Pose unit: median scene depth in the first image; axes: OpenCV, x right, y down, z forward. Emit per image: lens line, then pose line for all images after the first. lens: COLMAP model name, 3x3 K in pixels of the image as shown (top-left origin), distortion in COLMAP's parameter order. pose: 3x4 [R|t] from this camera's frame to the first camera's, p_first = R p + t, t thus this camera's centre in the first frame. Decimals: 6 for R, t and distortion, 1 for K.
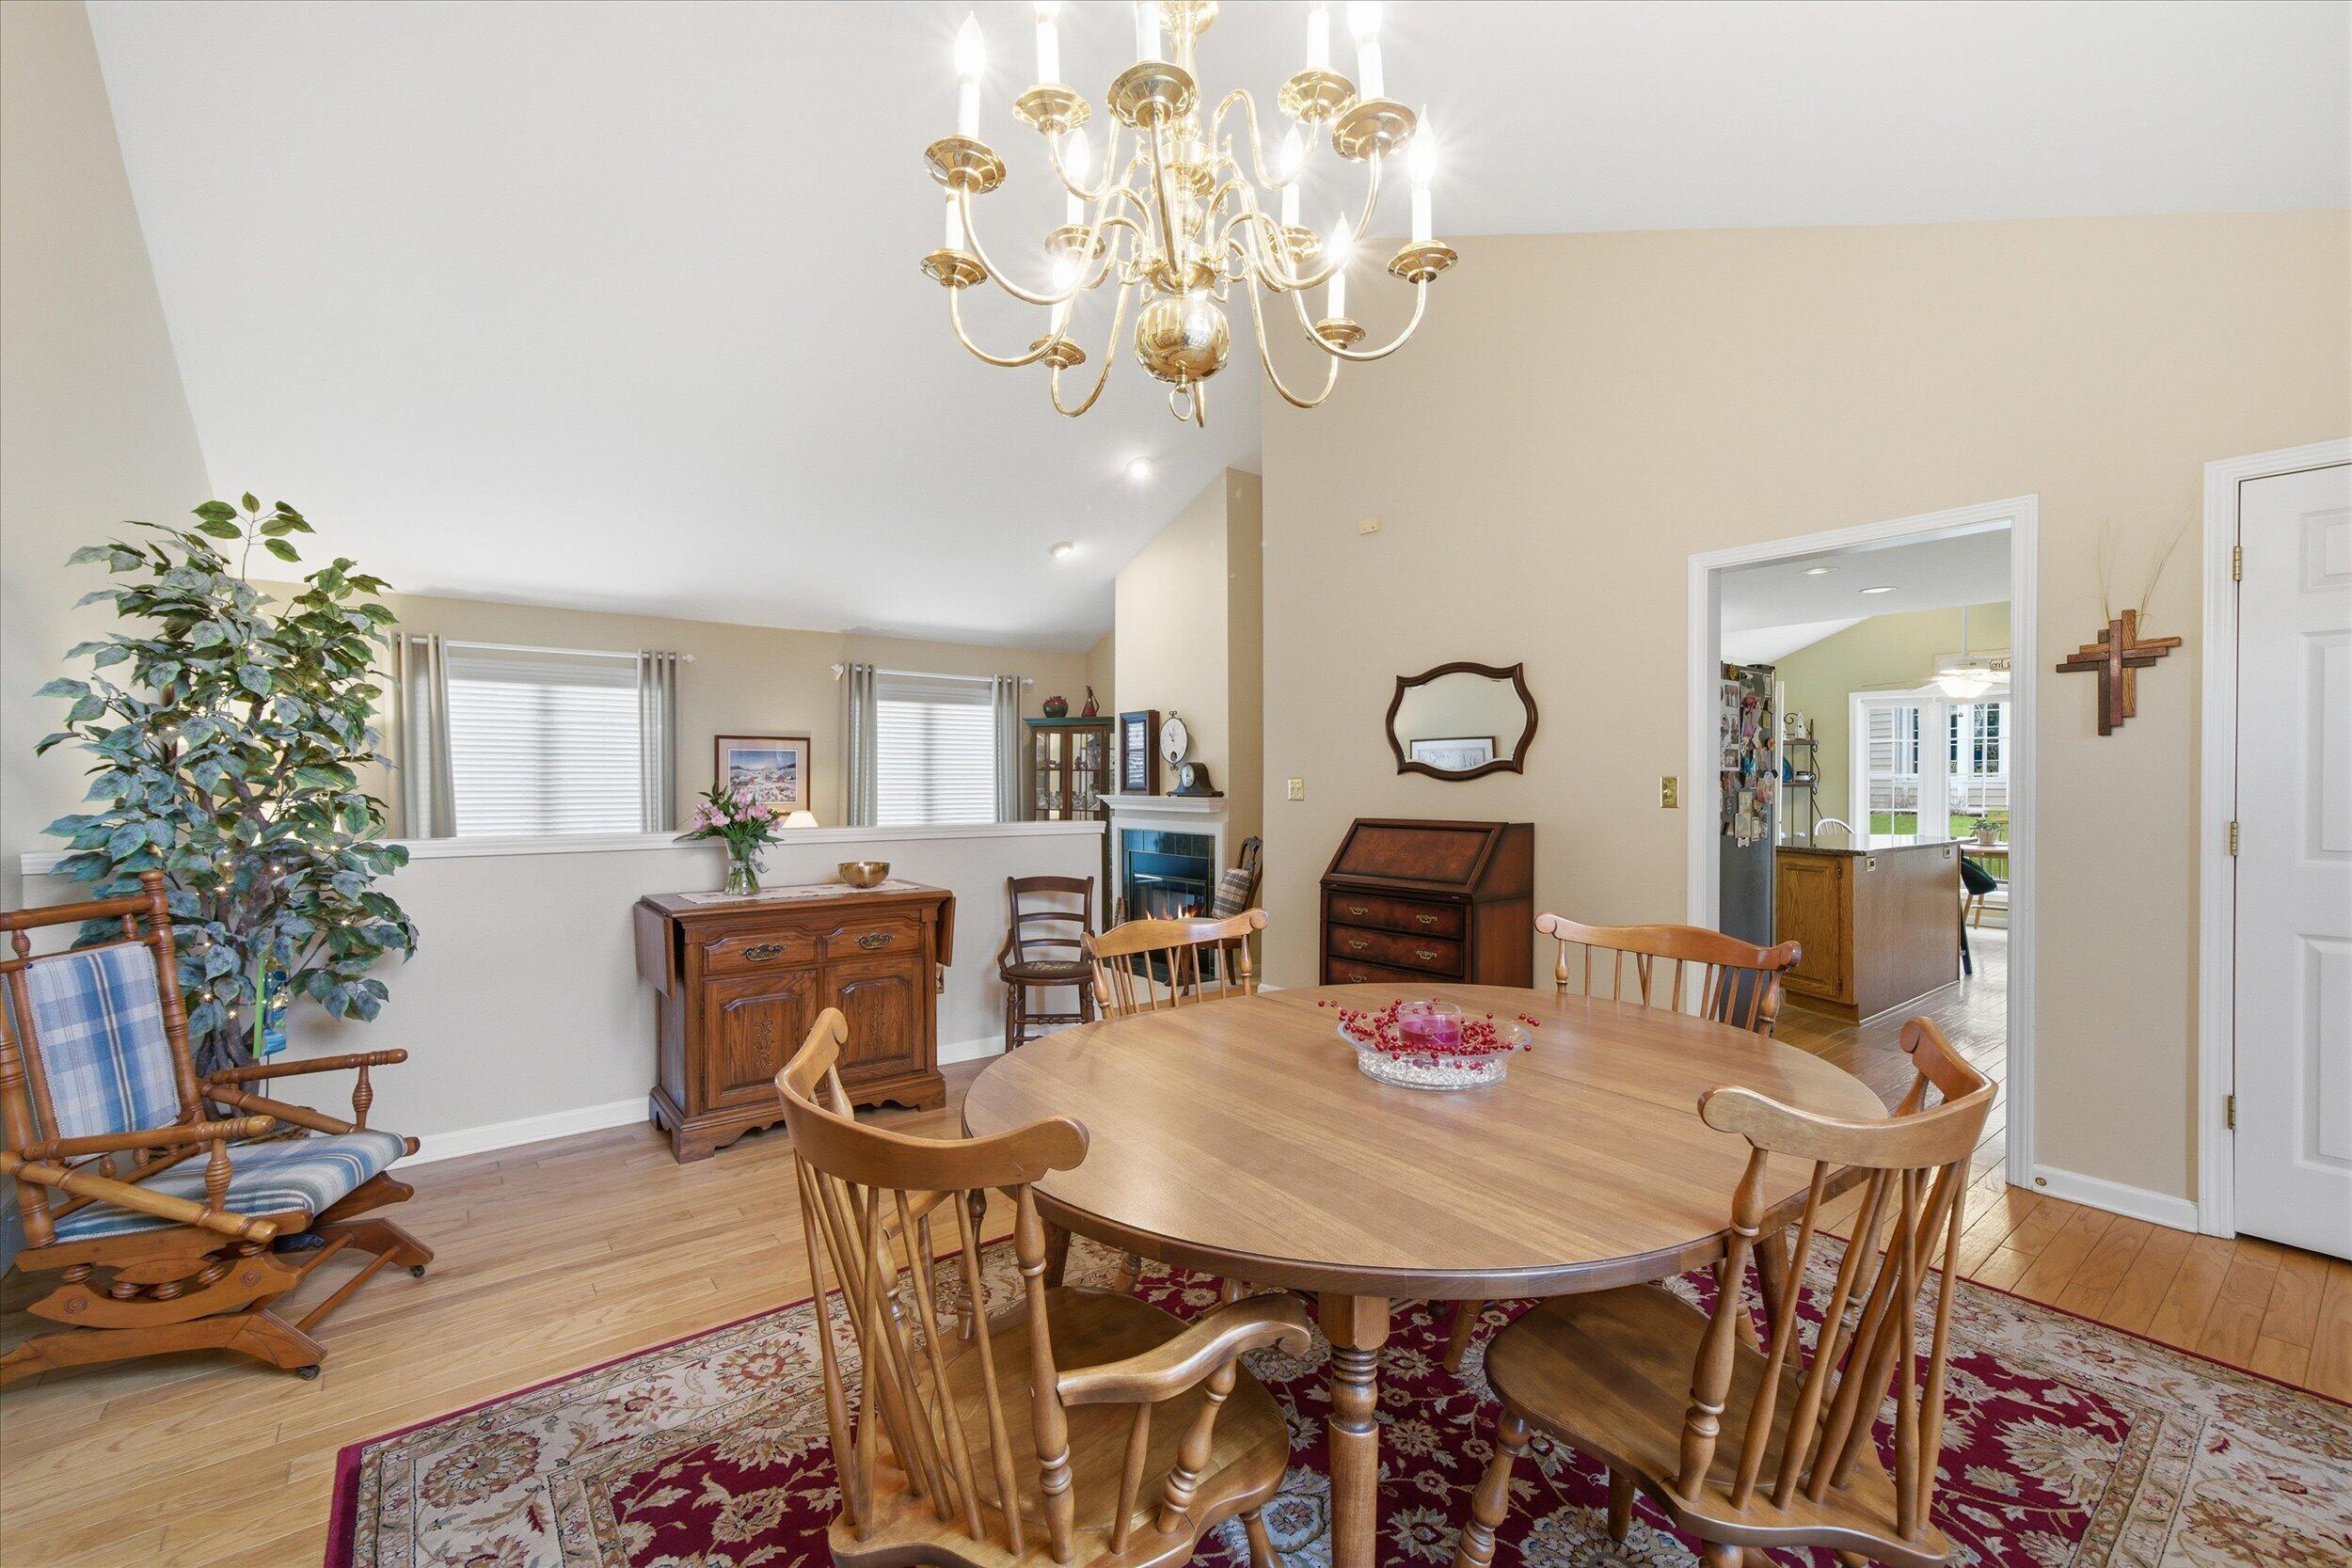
lens RADIAL K [[992.3, 0, 1096.1], [0, 992.3, 784.3], [0, 0, 1]] dist [-0.001653, -0.000068]
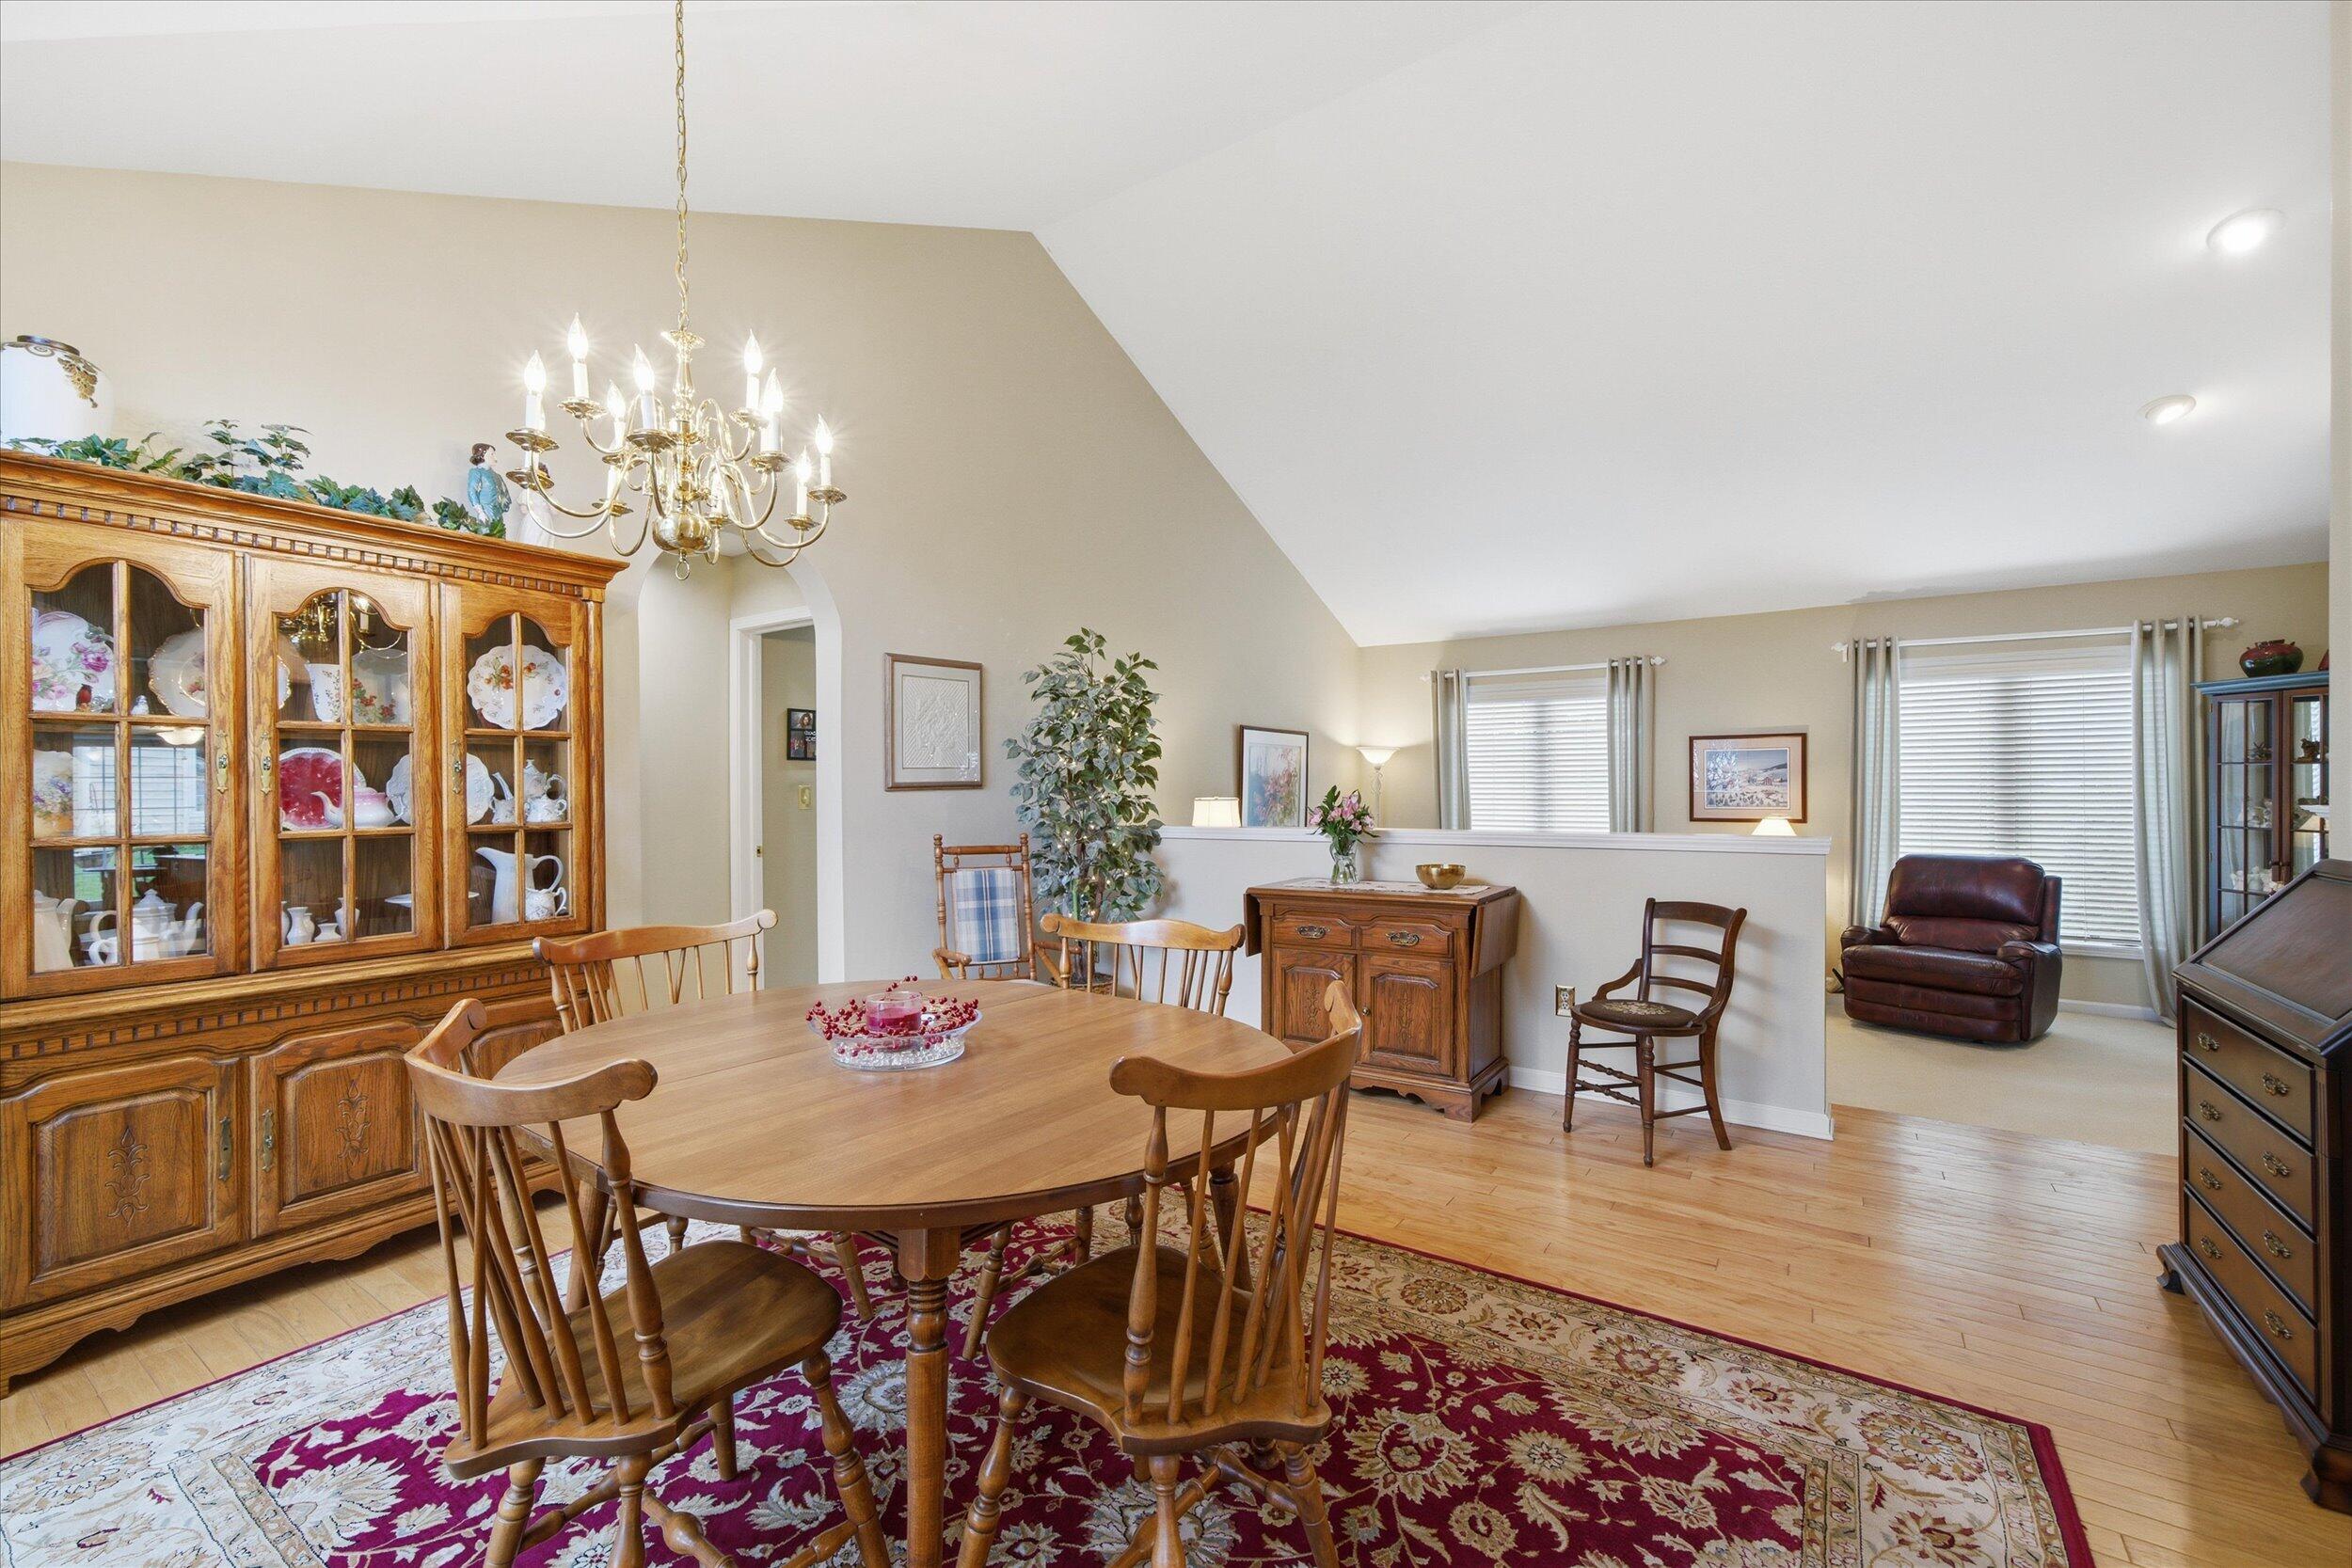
lens RADIAL K [[947.0, 0, 1166.9], [0, 947.0, 789.4], [0, 0, 1]] dist [-0.025836, 0.020009]
pose [[0.341766, 0.003074, -0.939780, 0.574192], [0.001524, 0.999992, 0.003825, -0.003832], [0.939784, -0.002739, 0.341759, 0.387144]]
